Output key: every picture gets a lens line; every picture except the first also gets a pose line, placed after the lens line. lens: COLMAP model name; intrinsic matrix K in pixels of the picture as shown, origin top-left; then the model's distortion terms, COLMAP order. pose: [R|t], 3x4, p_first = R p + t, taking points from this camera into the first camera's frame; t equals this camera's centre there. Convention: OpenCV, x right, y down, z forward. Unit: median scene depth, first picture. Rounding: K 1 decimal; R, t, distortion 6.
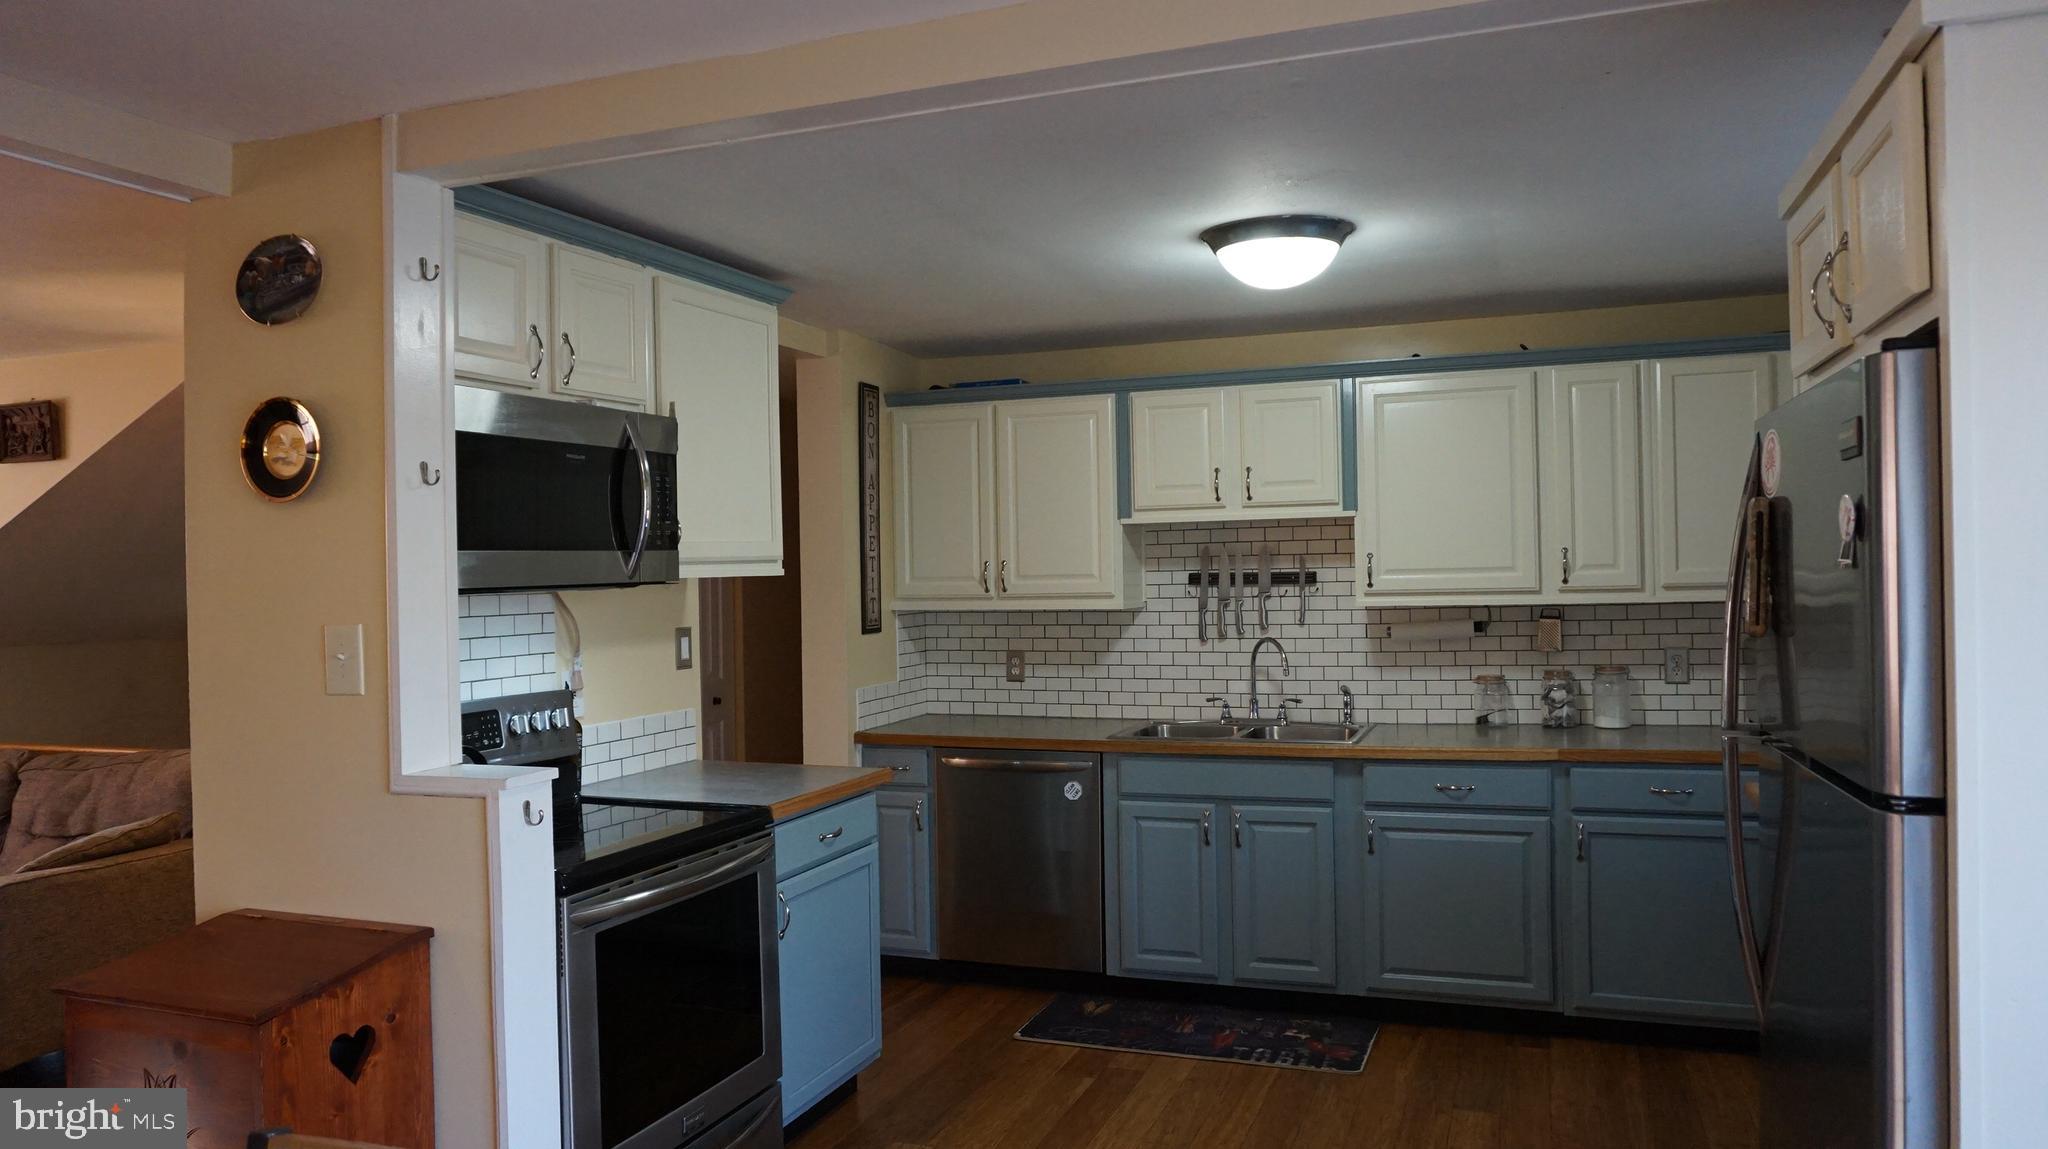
lens RADIAL K [[1386.1, 0, 1035.1], [0, 1386.1, 576.5], [0, 0, 1]] dist [-0.045885, 0.038599]
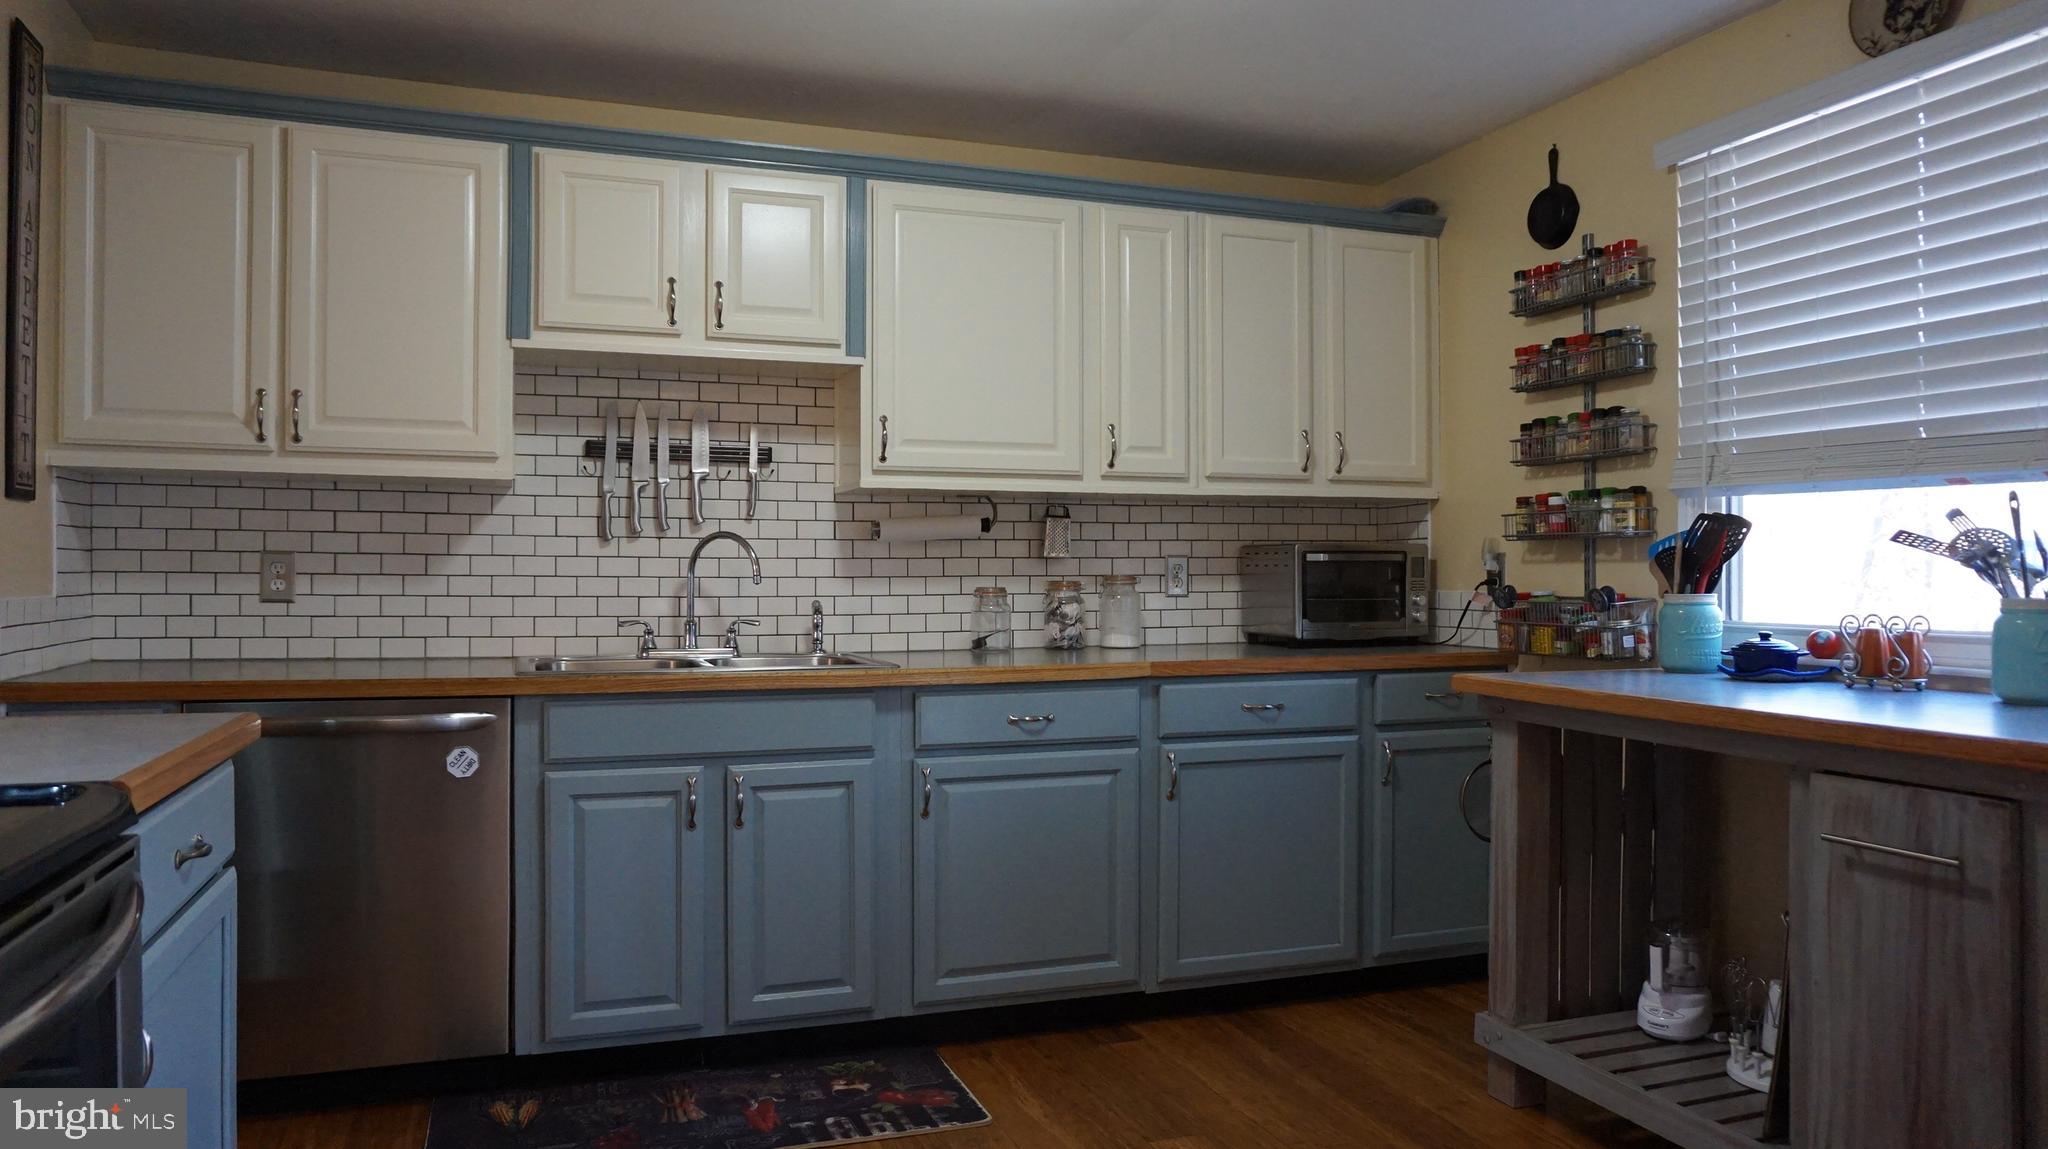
lens RADIAL K [[1386.1, 0, 1031.5], [0, 1386.1, 579.7], [0, 0, 1]] dist [-0.045885, 0.038599]
pose [[0.767283, 0.021282, 0.640956, -0.170289], [-0.016199, 0.999773, -0.013804, 0.079802], [-0.641105, 0.000209, 0.767453, 0.378215]]
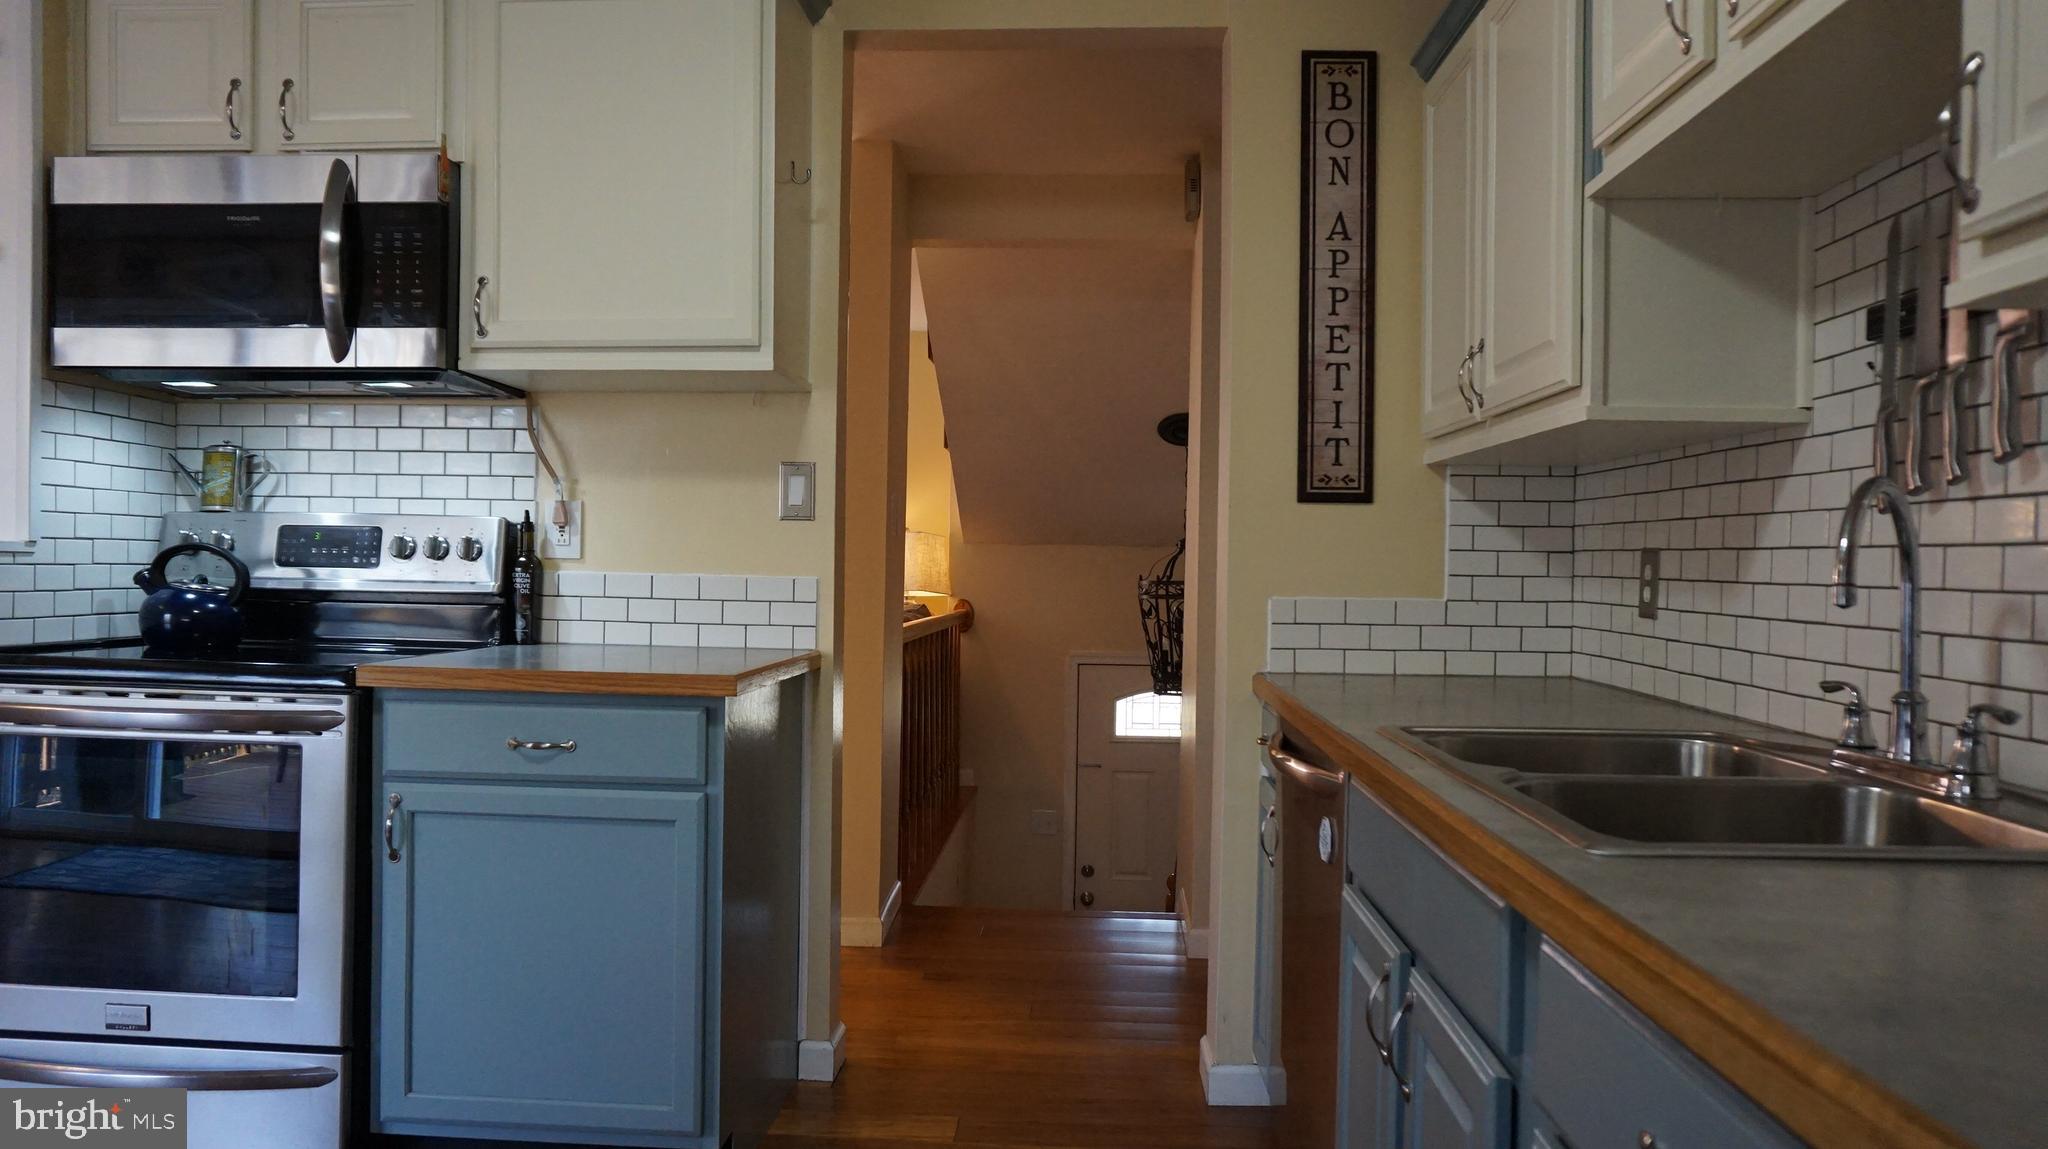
lens RADIAL K [[1386.1, 0, 1020.0], [0, 1386.1, 573.8], [0, 0, 1]] dist [-0.045885, 0.038599]
pose [[0.292818, 0.027187, -0.955782, 0.402810], [-0.027294, 0.999426, 0.020066, 0.067130], [0.955779, 0.020211, 0.293392, 0.785374]]
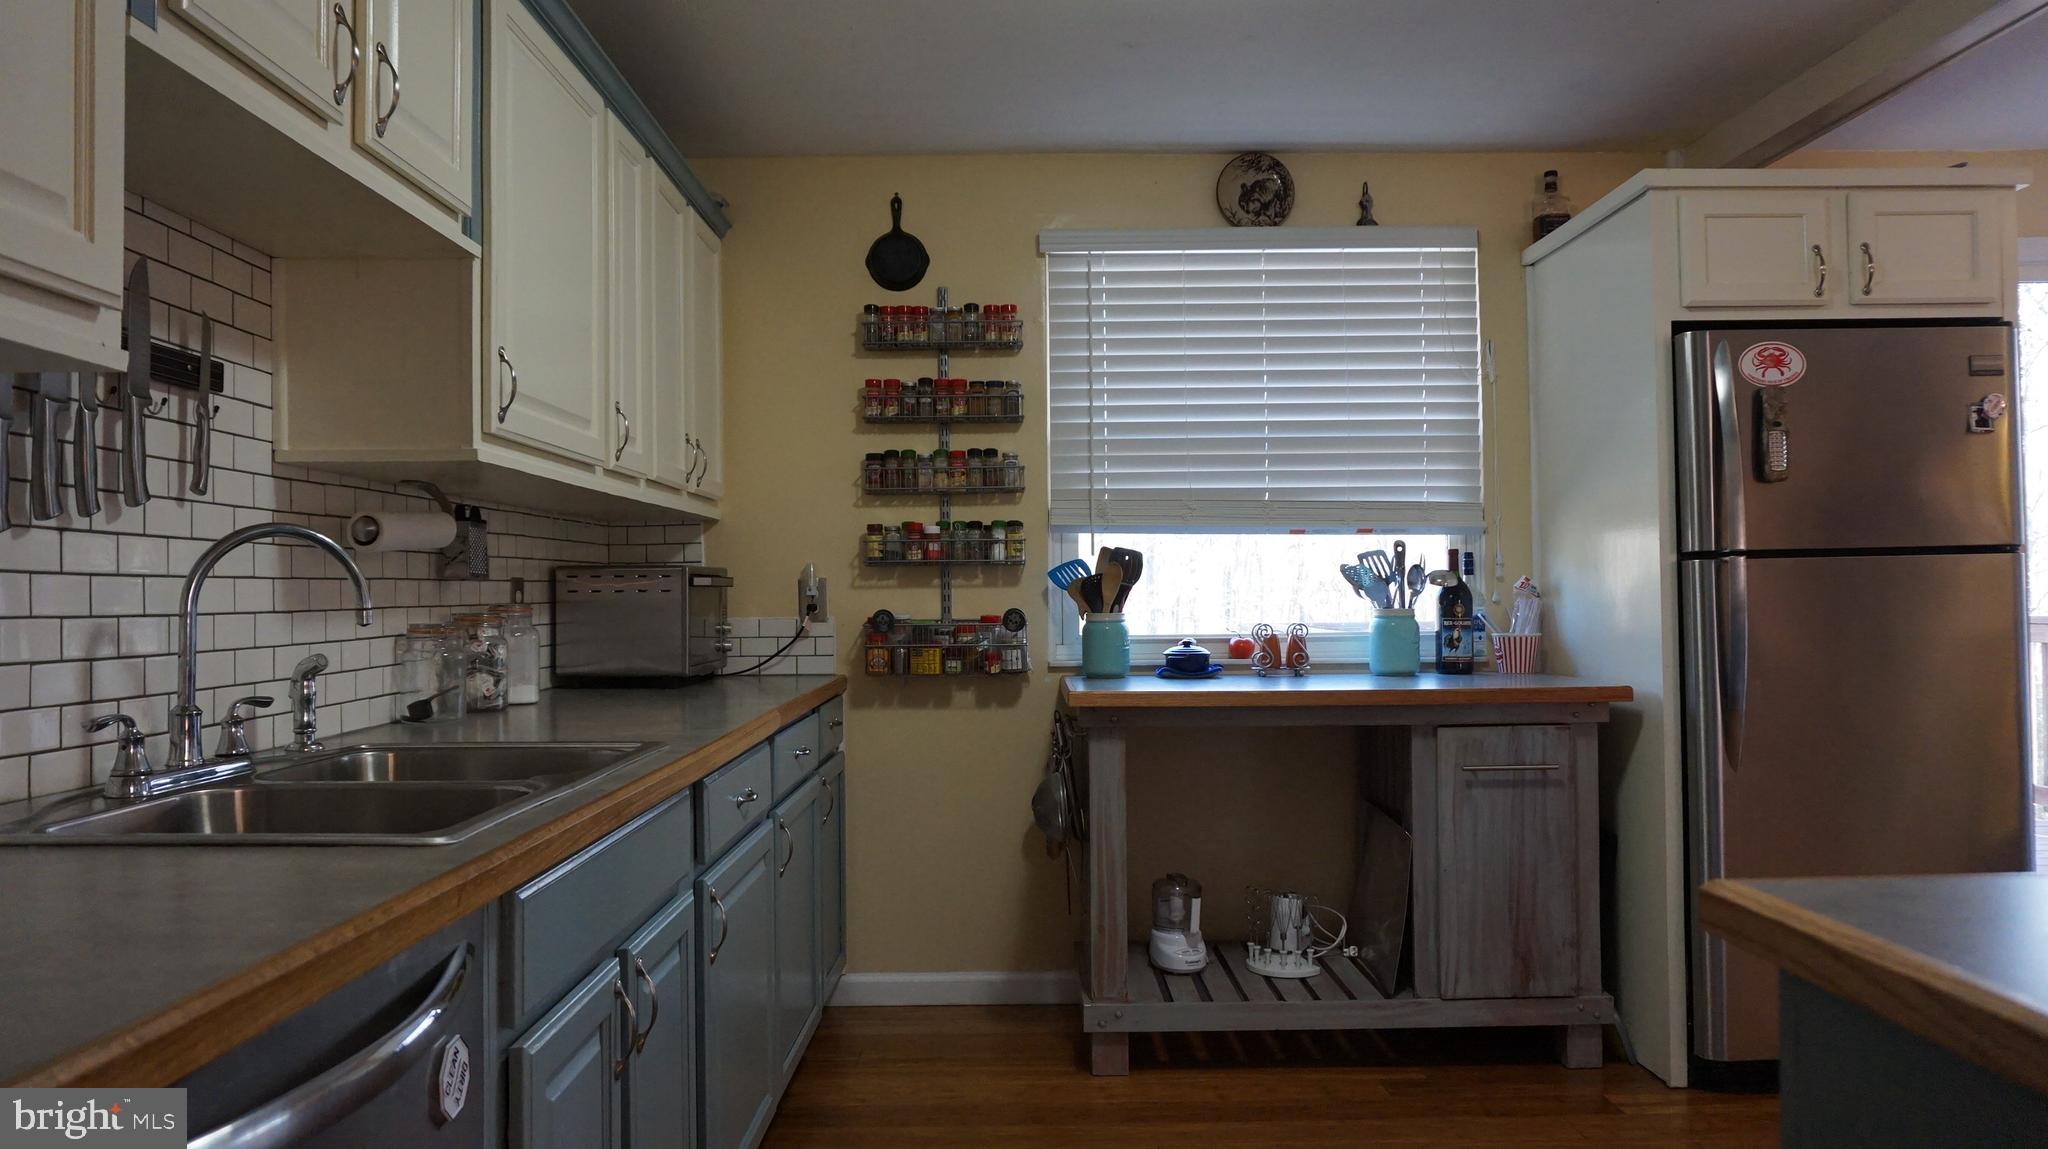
lens RADIAL K [[1386.1, 0, 1028.9], [0, 1386.1, 579.7], [0, 0, 1]] dist [-0.045885, 0.038599]
pose [[-0.349357, 0.040065, 0.936133, -0.242314], [0.023162, 0.999149, -0.034118, 0.079432], [-0.936703, 0.009763, -0.349988, 0.988164]]
